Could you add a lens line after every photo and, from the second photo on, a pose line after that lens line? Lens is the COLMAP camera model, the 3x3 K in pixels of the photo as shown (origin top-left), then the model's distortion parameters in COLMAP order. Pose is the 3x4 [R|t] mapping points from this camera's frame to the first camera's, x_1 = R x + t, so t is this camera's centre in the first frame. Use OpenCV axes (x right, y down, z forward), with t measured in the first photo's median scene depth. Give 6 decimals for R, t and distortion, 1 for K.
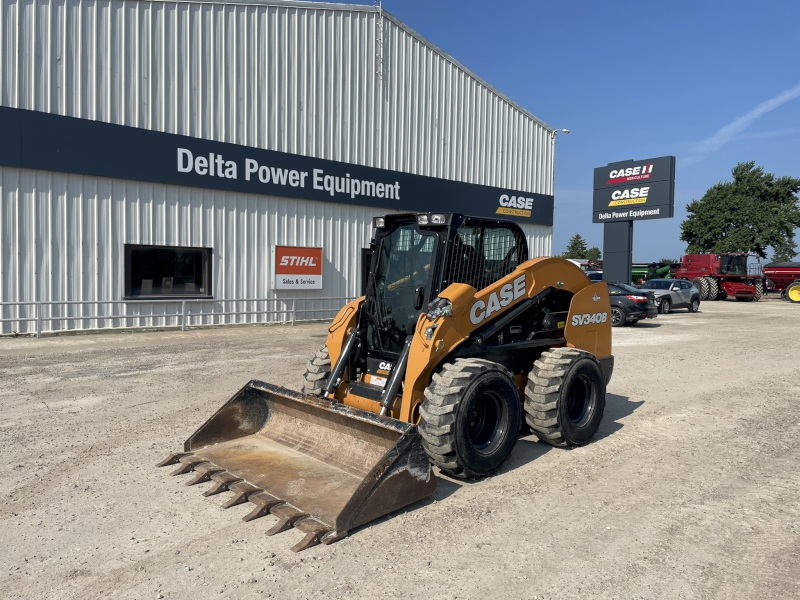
lens RADIAL K [[600.7, 0, 398.3], [0, 600.7, 301.6], [0, 0, 1]] dist [0.079458, -0.094311]
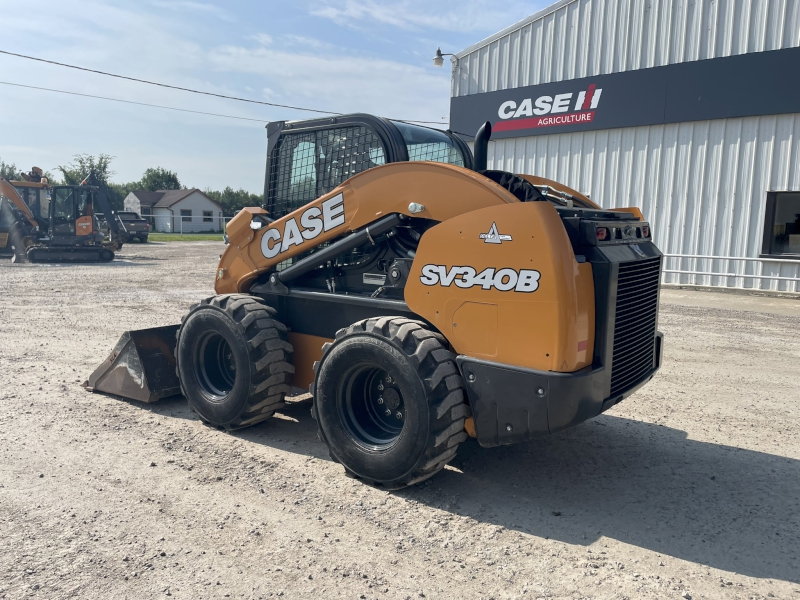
lens RADIAL K [[600.7, 0, 392.2], [0, 600.7, 304.5], [0, 0, 1]] dist [0.079458, -0.094311]
pose [[0.156914, 0.118651, -0.980459, 0.790171], [-0.061583, 0.992001, 0.110192, -0.000244], [0.985690, 0.043089, 0.162966, 0.845533]]
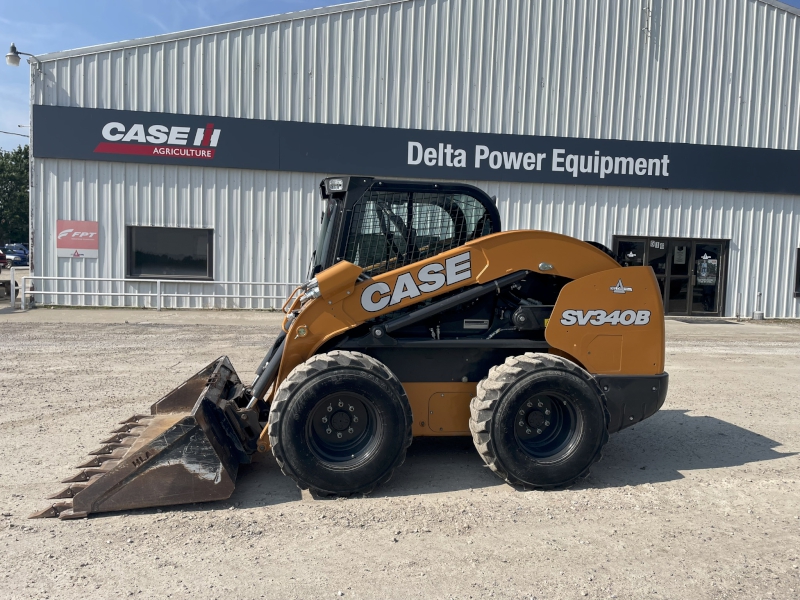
lens RADIAL K [[600.7, 0, 394.4], [0, 600.7, 305.6], [0, 0, 1]] dist [0.079458, -0.094311]
pose [[0.841157, 0.049011, -0.538565, 0.486057], [-0.039934, 0.998795, 0.028522, 0.004074], [0.539314, -0.002484, 0.842101, 0.267785]]
